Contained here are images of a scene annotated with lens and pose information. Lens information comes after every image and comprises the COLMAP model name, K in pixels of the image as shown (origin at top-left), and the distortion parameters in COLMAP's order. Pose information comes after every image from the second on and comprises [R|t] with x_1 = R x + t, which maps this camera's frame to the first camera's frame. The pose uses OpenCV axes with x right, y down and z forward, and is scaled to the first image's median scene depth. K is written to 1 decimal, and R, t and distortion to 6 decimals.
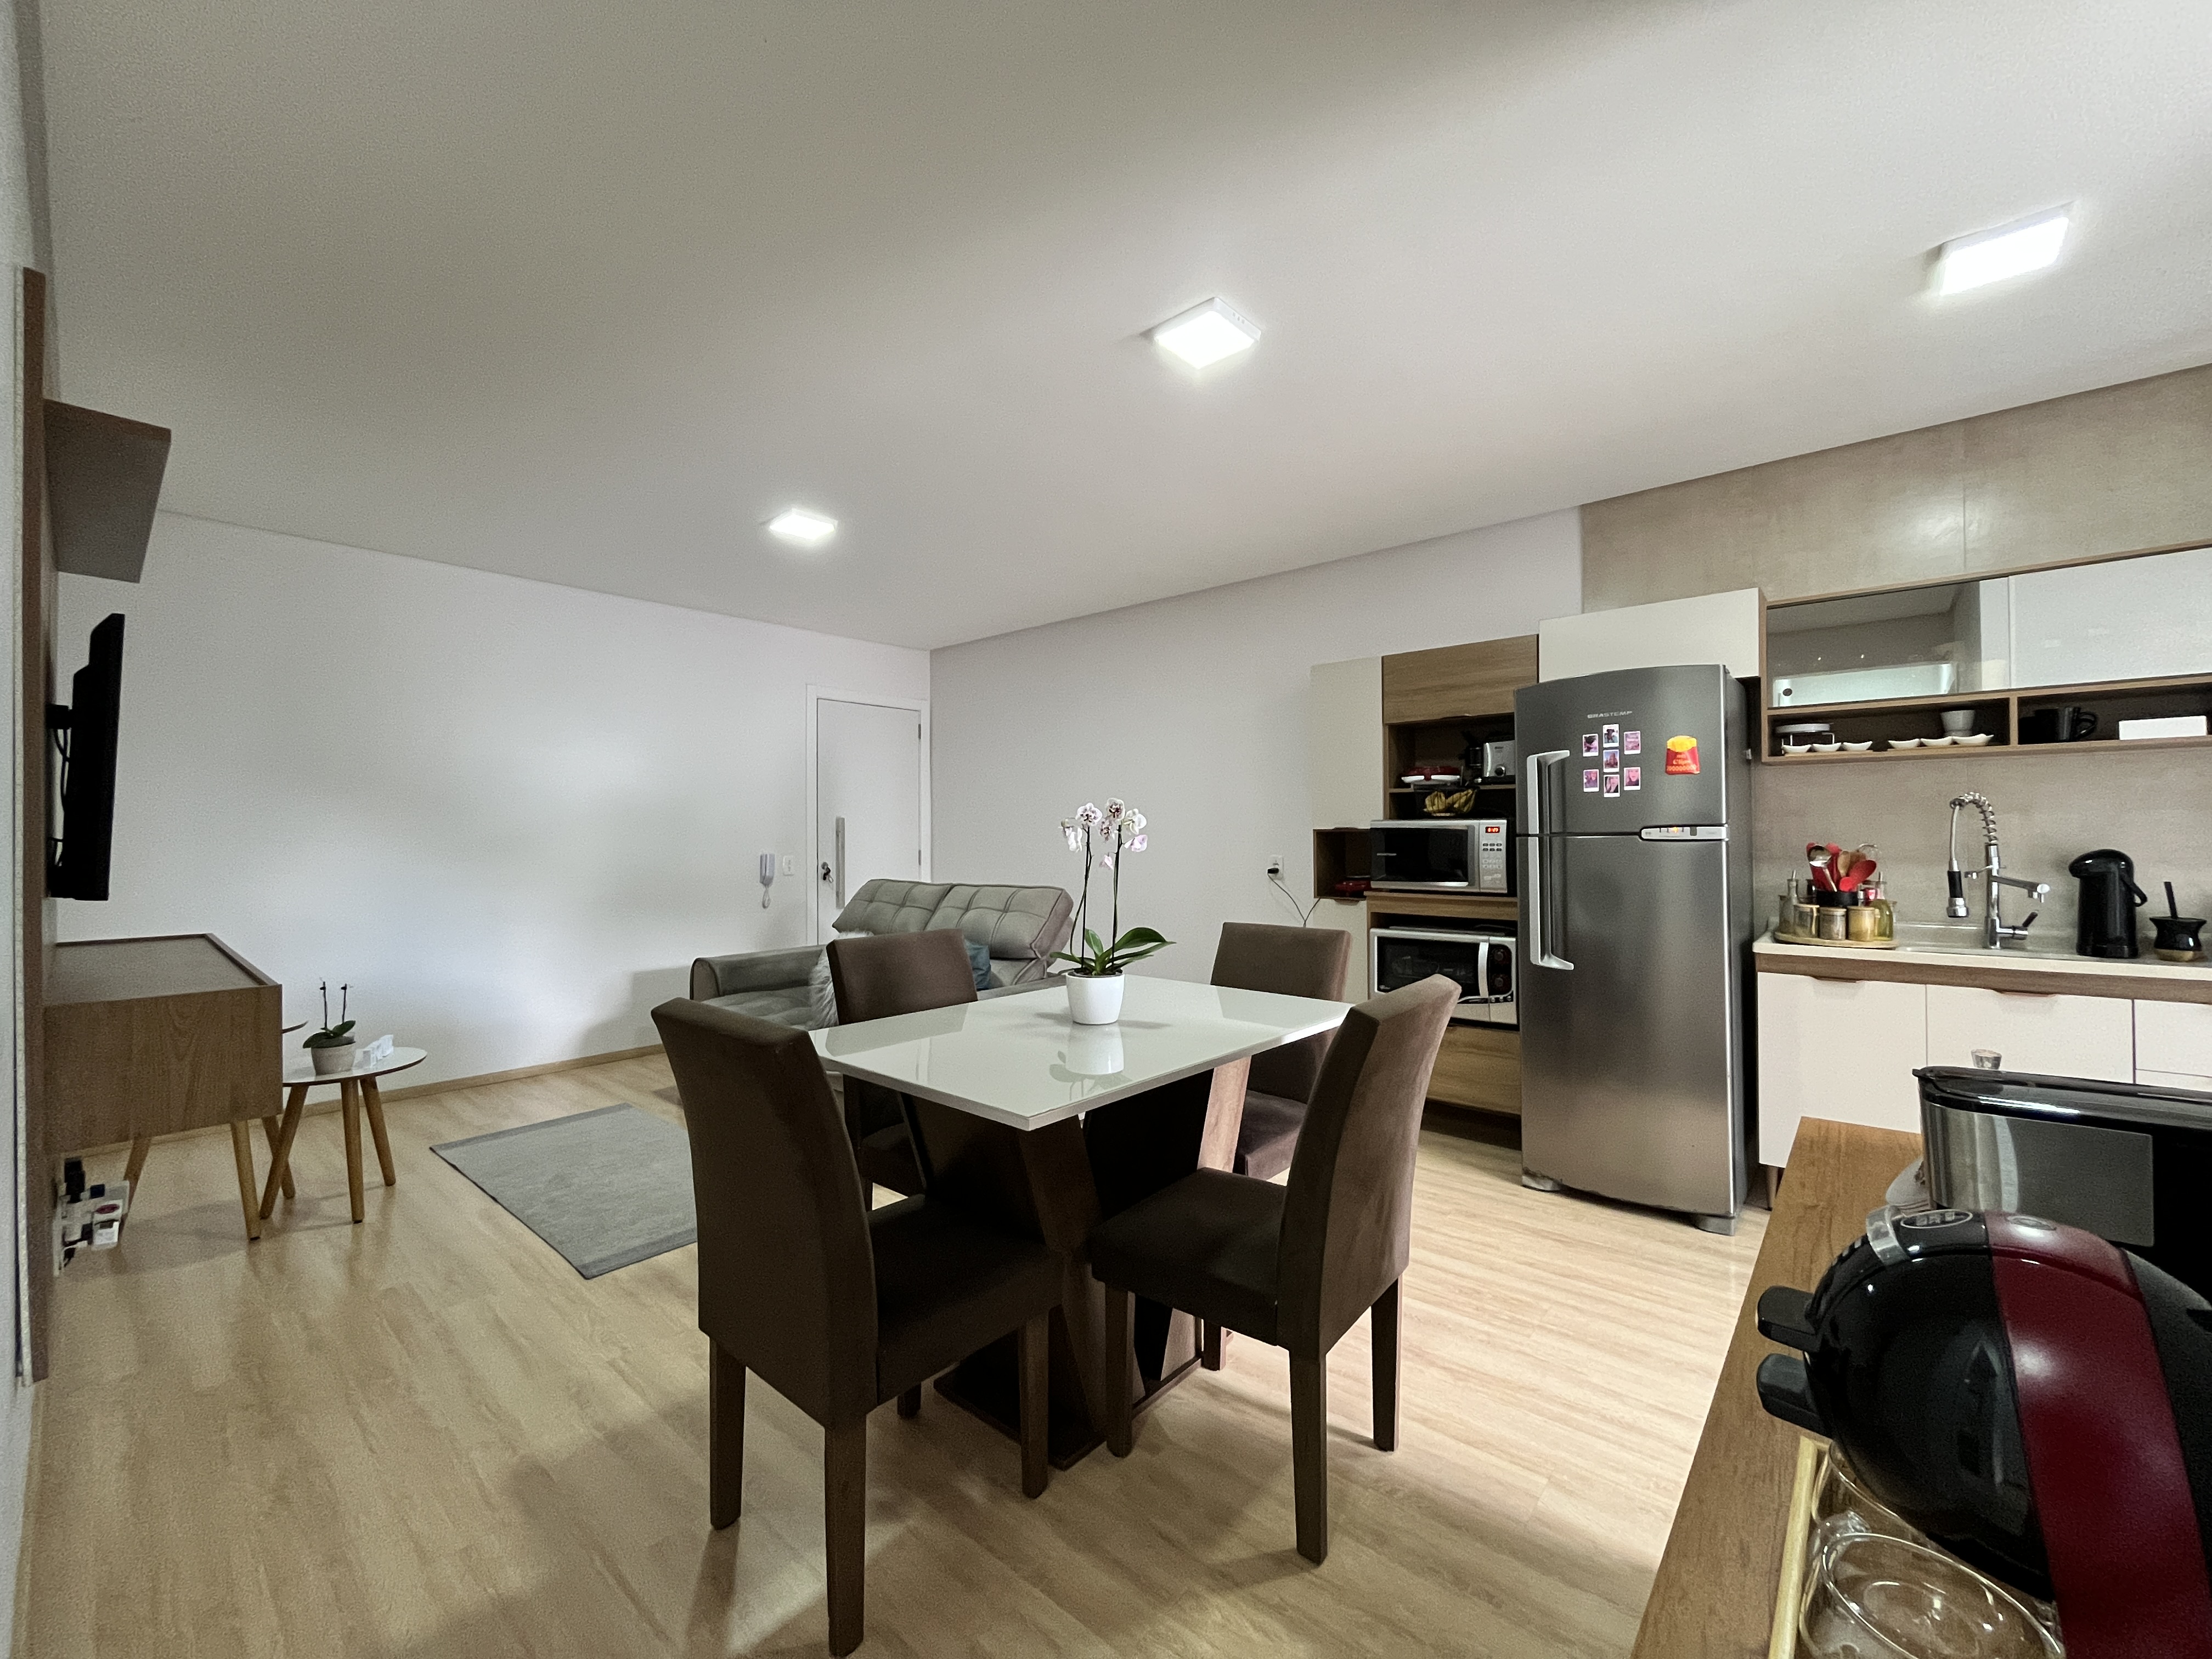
lens RADIAL K [[889.9, 0, 1108.4], [0, 889.9, 834.1], [0, 0, 1]] dist [0.015325, -0.000506]
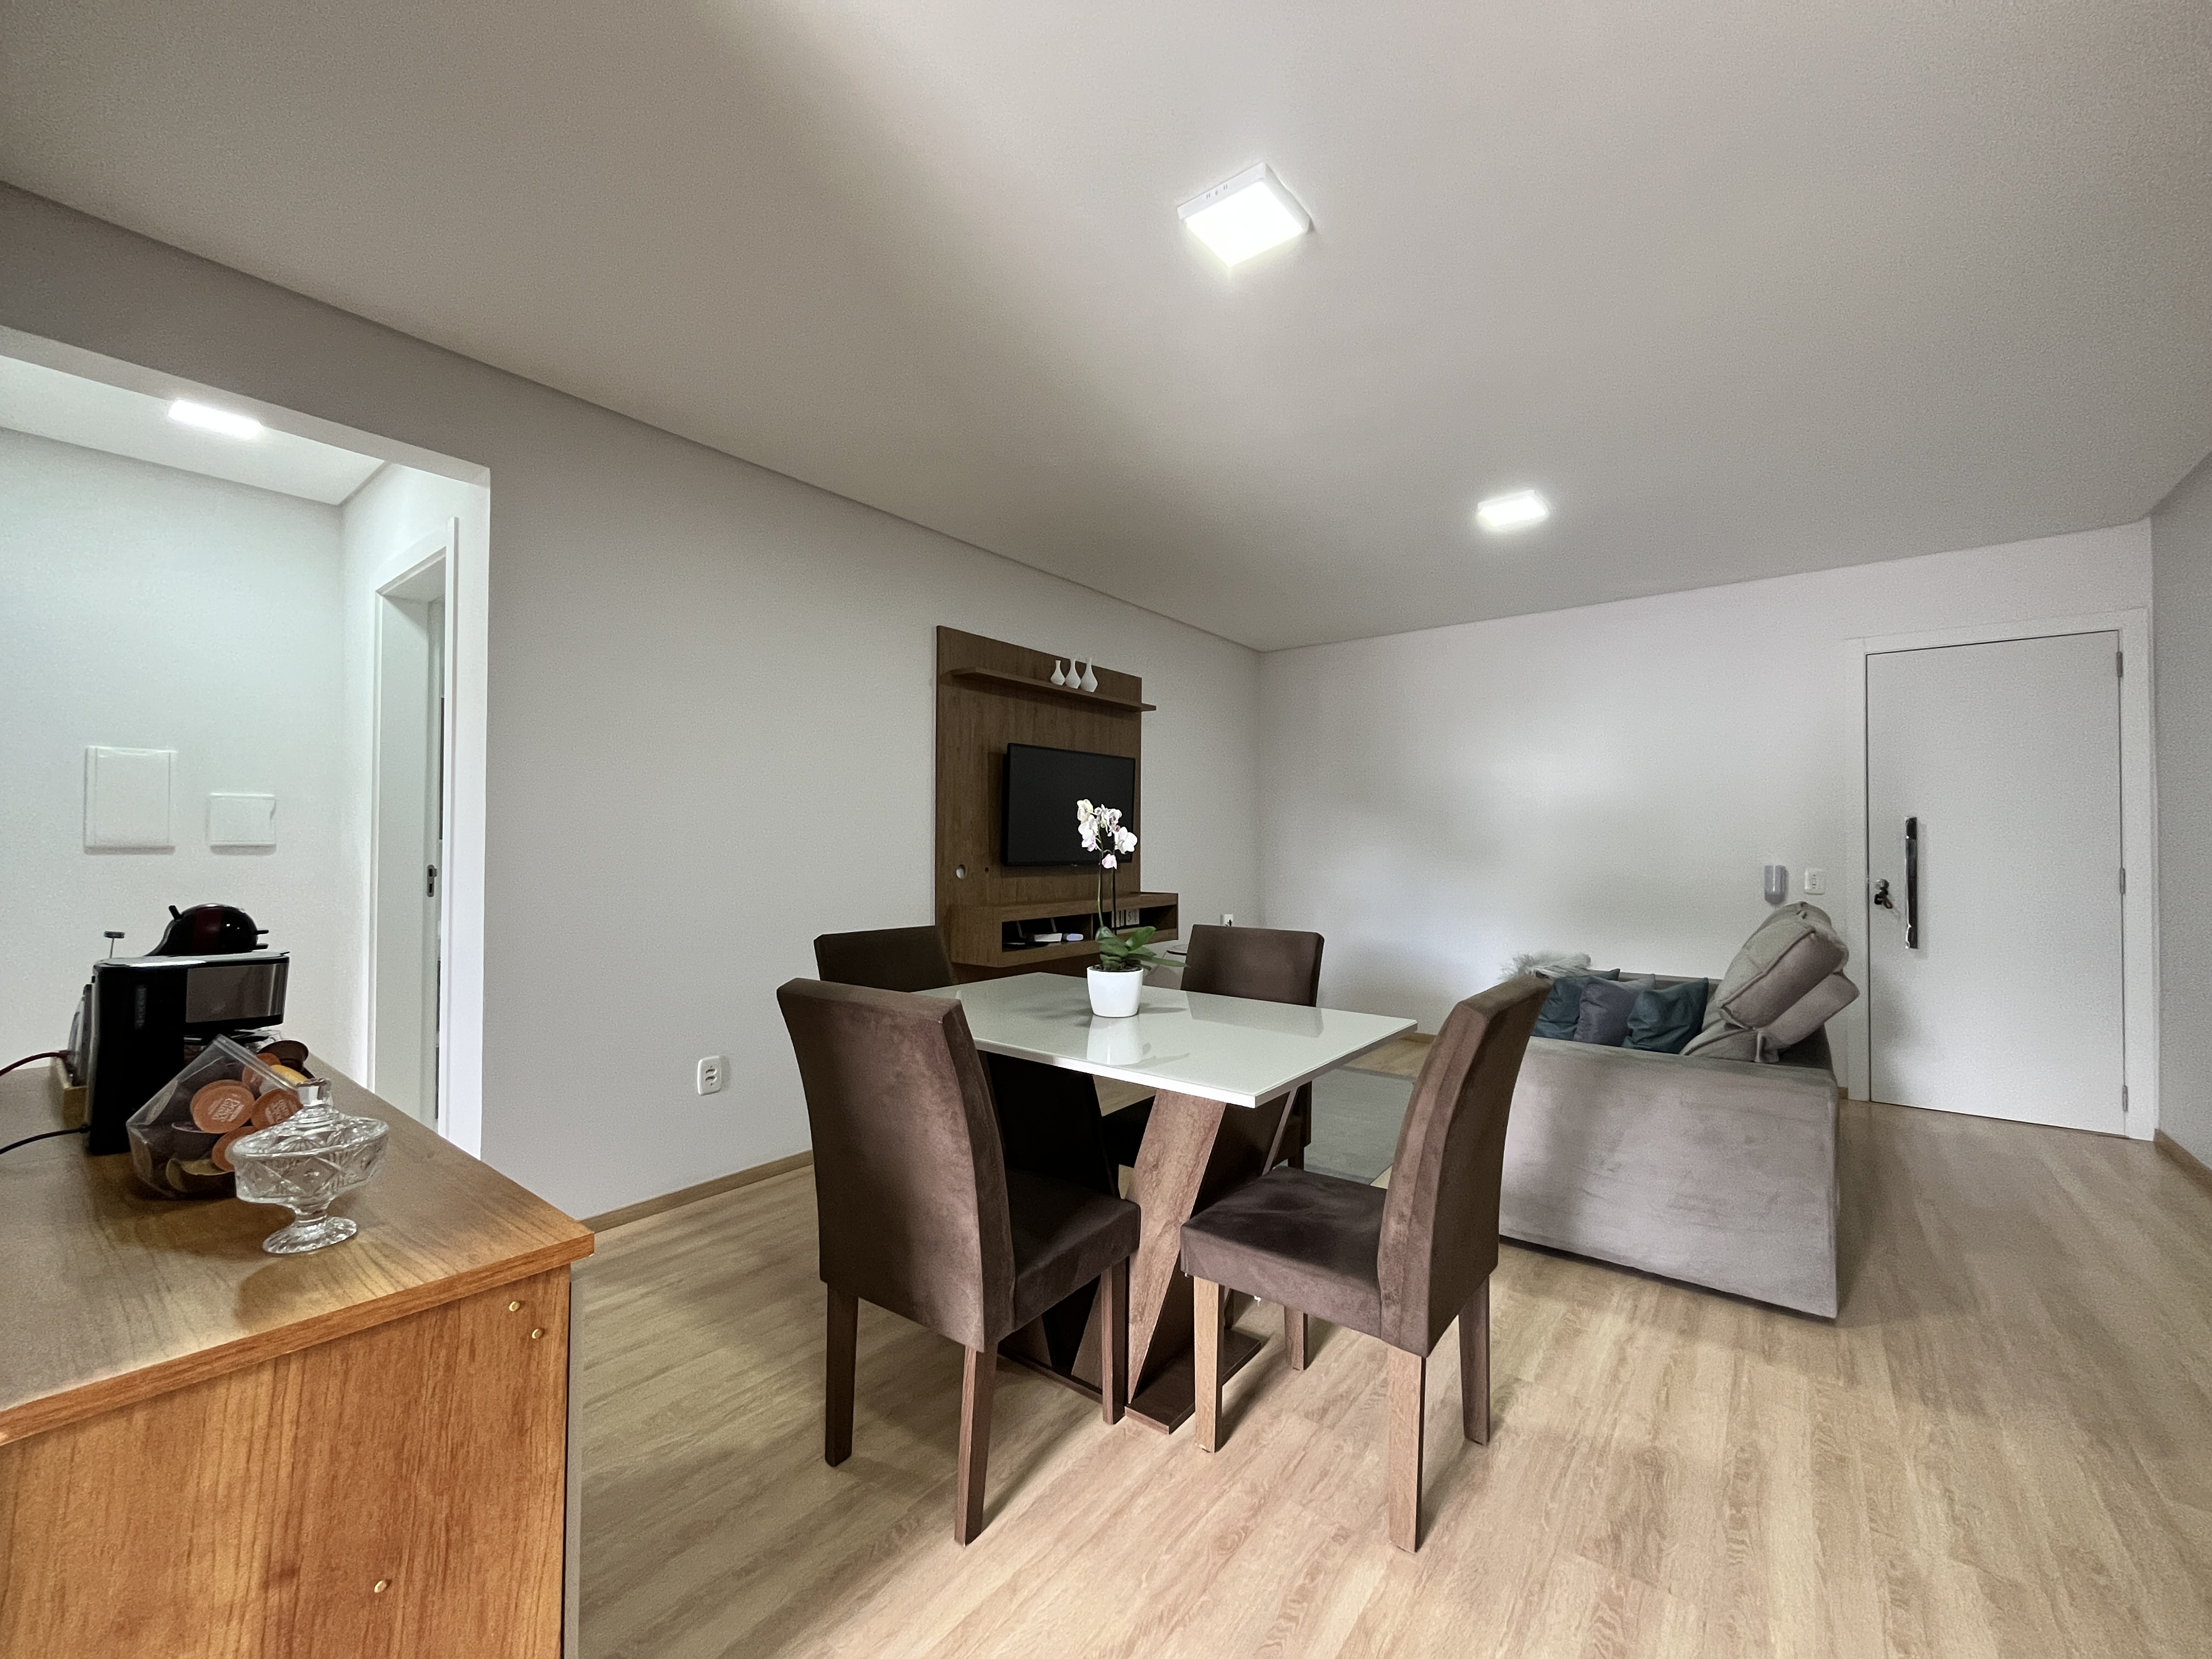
lens RADIAL K [[889.9, 0, 1108.4], [0, 889.9, 834.1], [0, 0, 1]] dist [0.015325, -0.000506]
pose [[0.062693, -0.008756, -0.997994, 0.862223], [-0.002721, 0.999956, -0.008944, 0.007077], [0.998029, 0.003276, 0.062667, 0.780998]]
